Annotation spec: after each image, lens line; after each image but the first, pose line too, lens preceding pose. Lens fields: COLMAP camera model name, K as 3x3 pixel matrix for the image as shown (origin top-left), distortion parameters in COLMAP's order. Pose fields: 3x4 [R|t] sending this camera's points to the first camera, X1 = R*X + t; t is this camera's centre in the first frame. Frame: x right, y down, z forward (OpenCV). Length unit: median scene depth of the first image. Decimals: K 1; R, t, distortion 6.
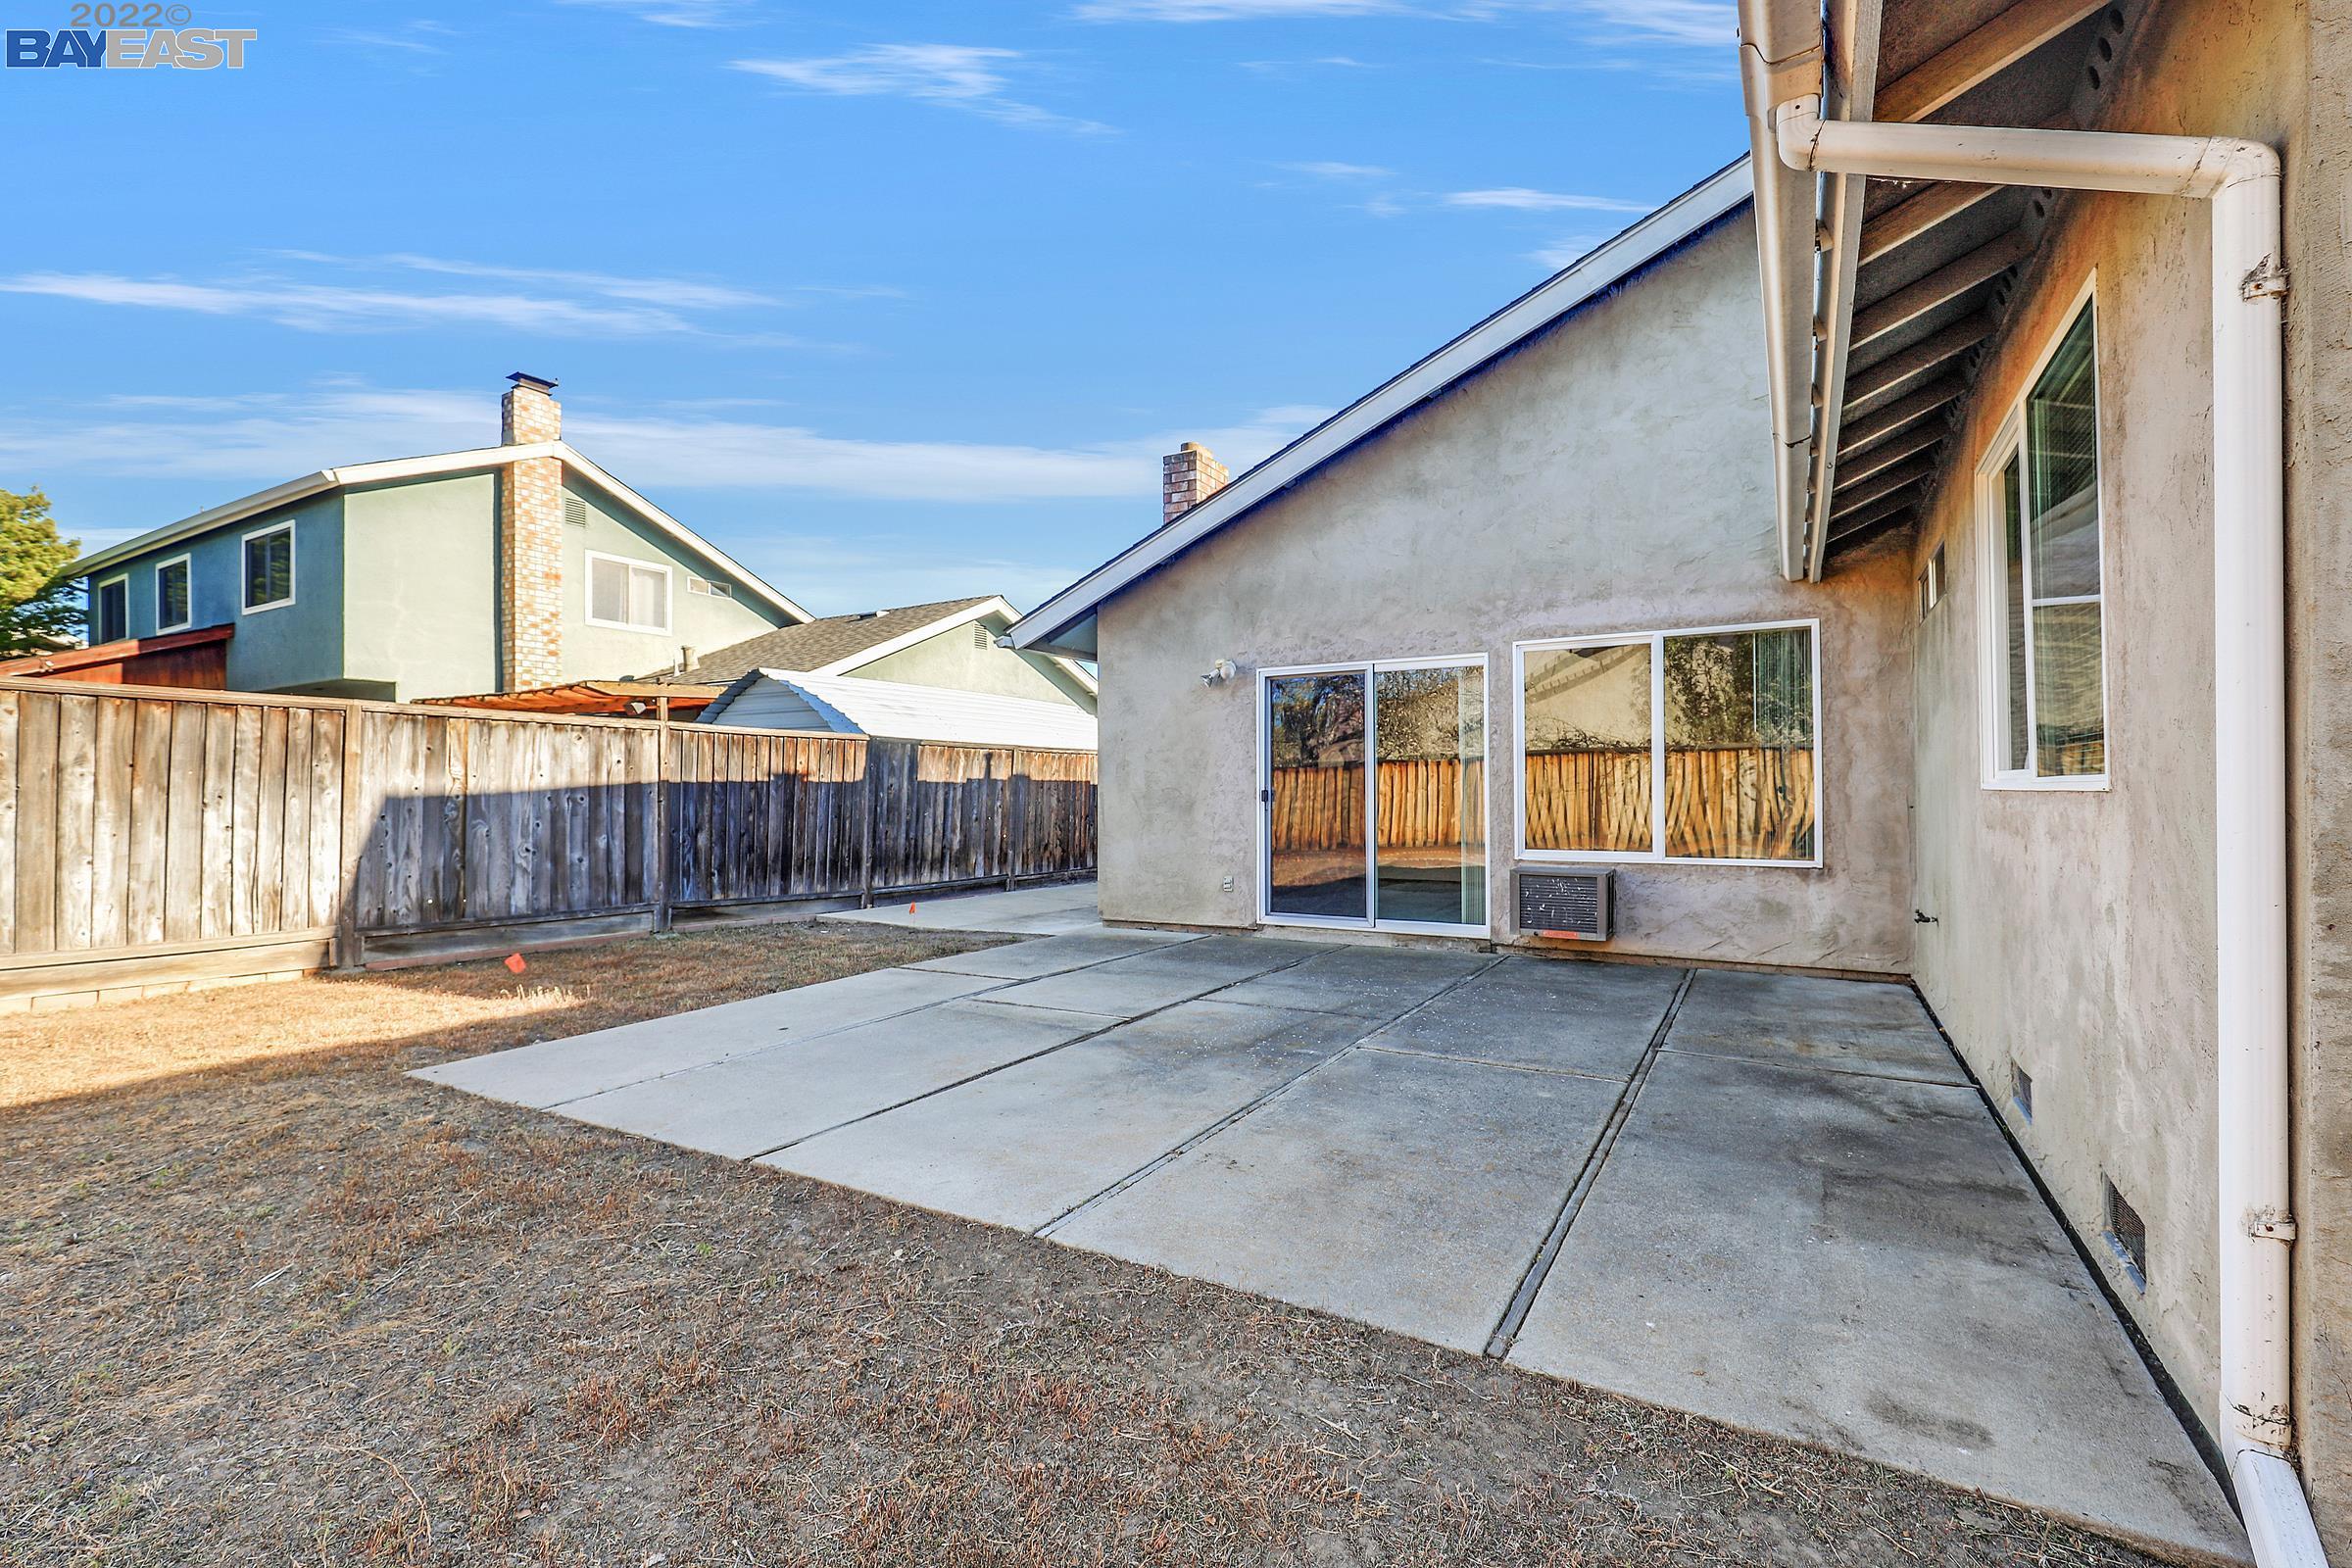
lens RADIAL K [[1051.3, 0, 1176.0], [0, 1051.3, 784.0], [0, 0, 1]] dist [-0.007113, -0.000183]
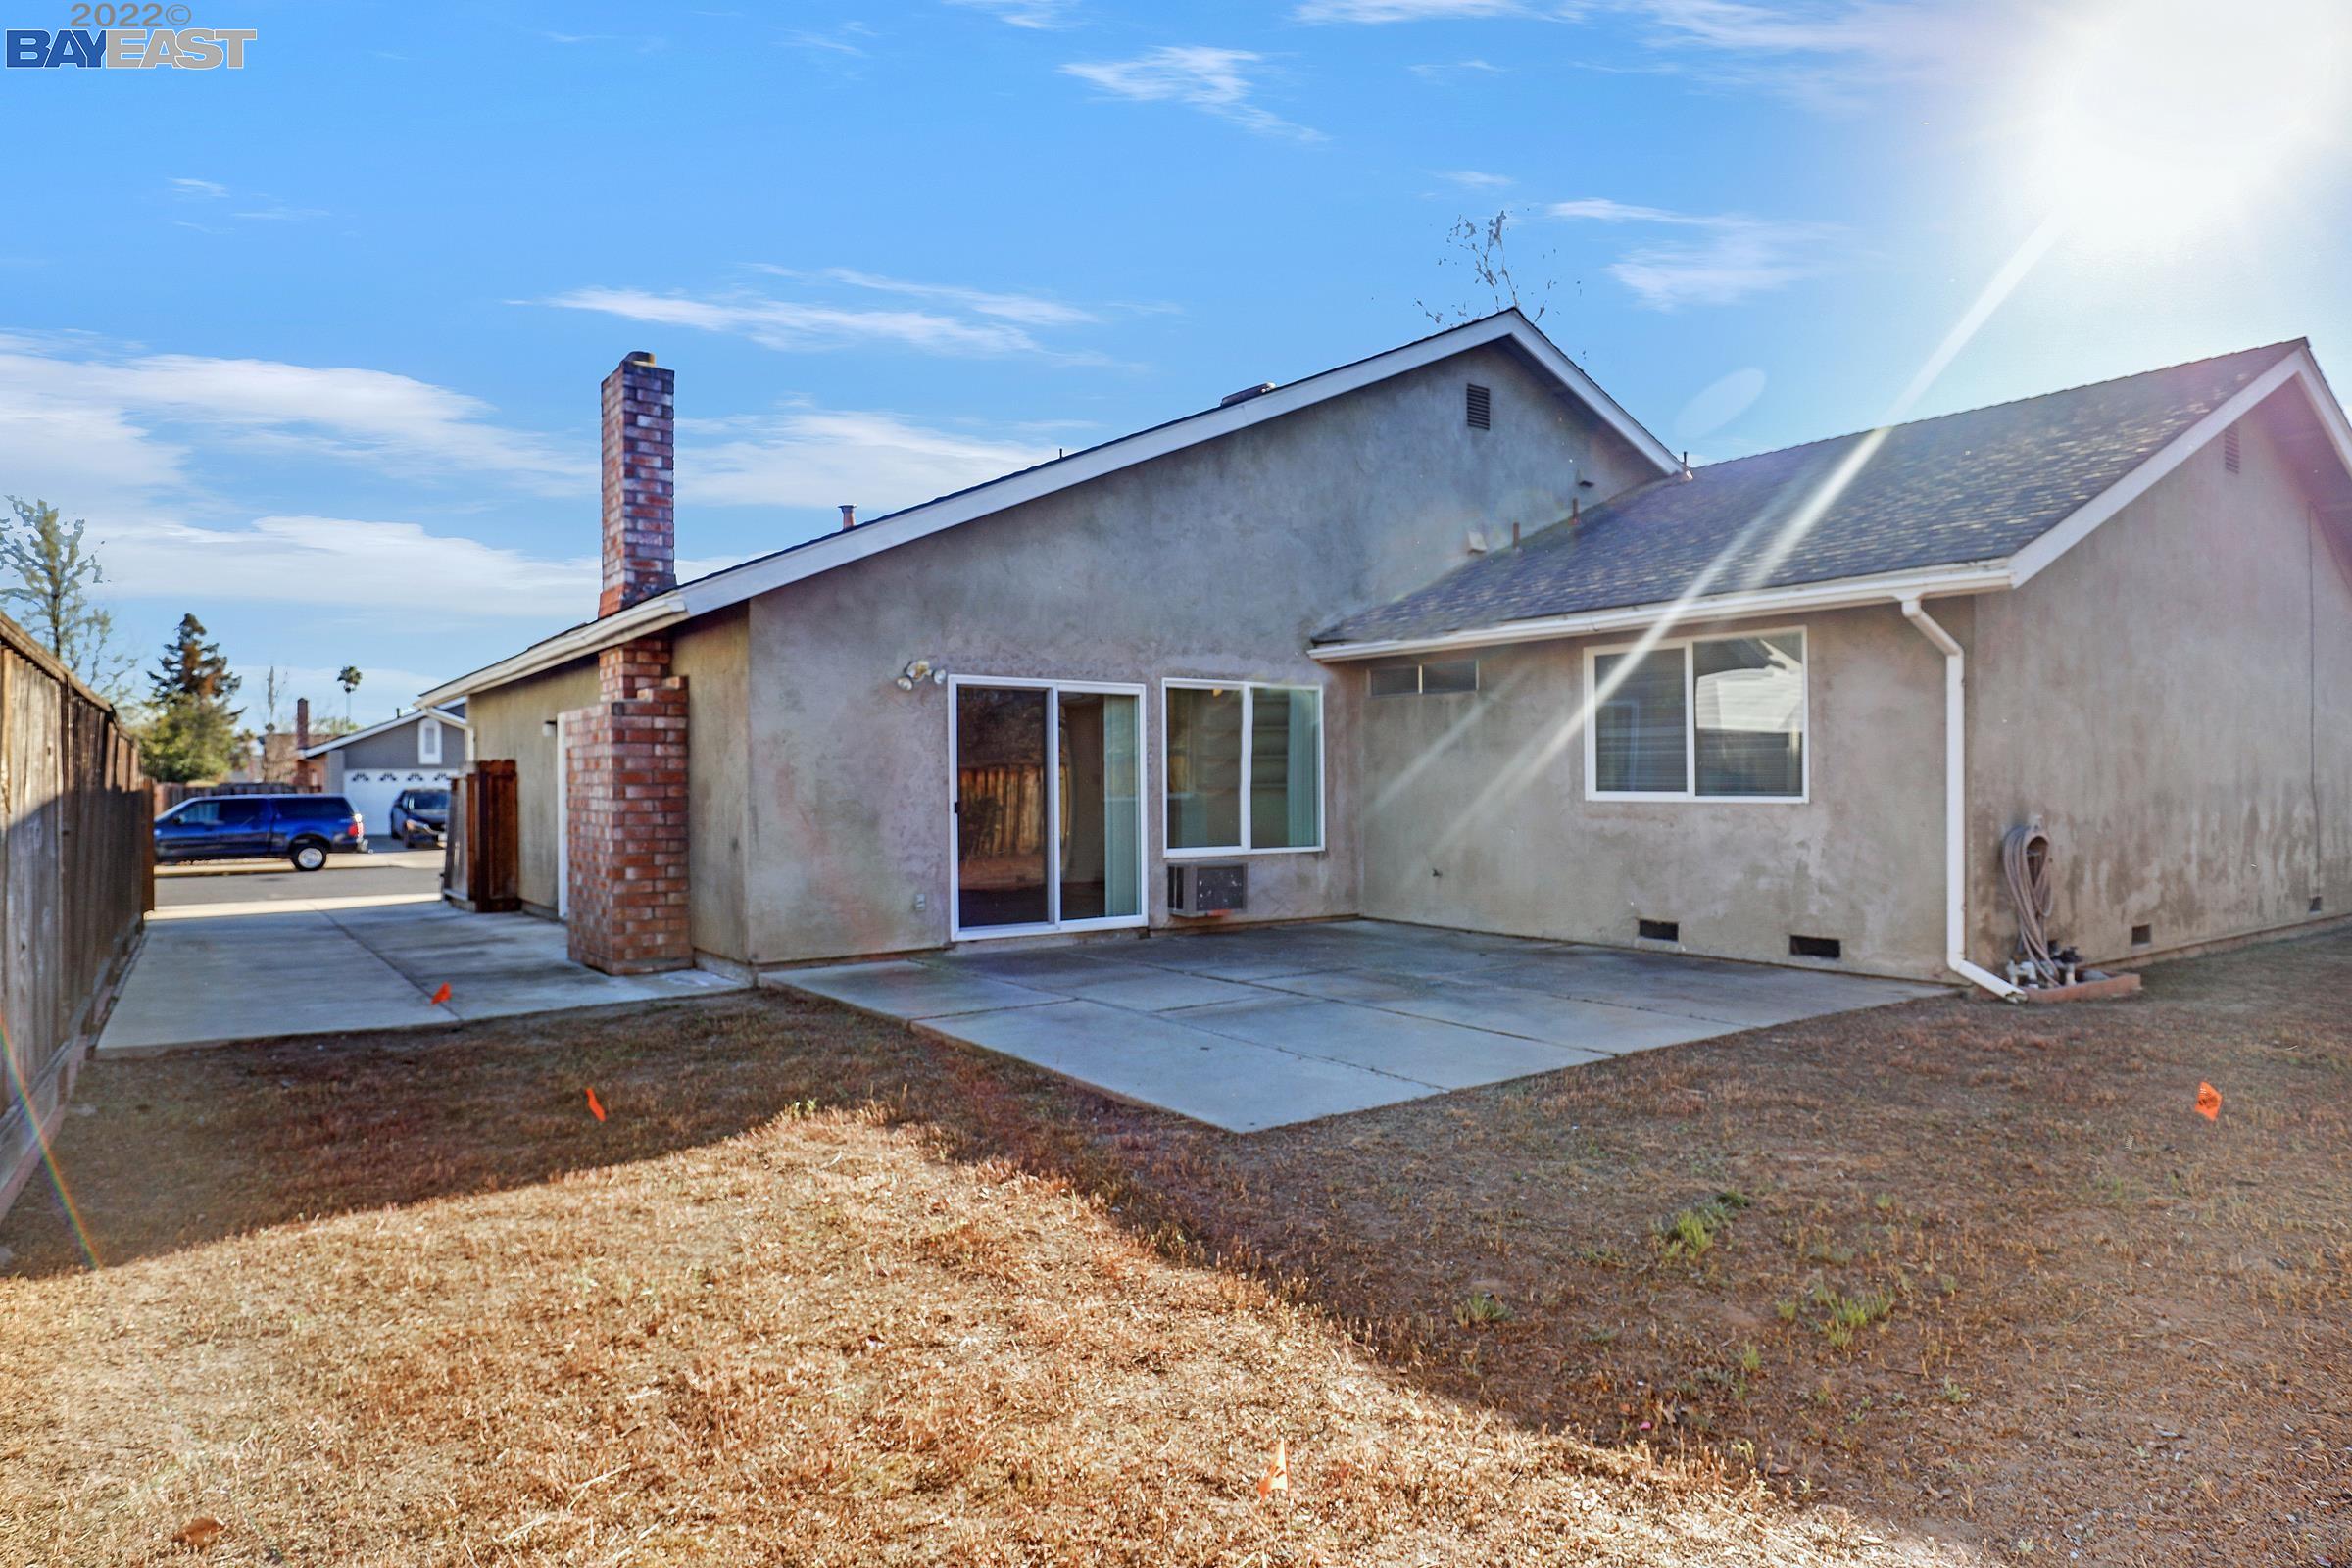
lens RADIAL K [[1400.7, 0, 1176.0], [0, 1400.7, 784.0], [0, 0, 1]] dist [0.001237, 0.000090]
pose [[0.386416, 0.005444, 0.922309, -1.082977], [-0.001531, 0.999985, -0.005261, -0.004153], [-0.922323, 0.000621, 0.386418, 0.337347]]
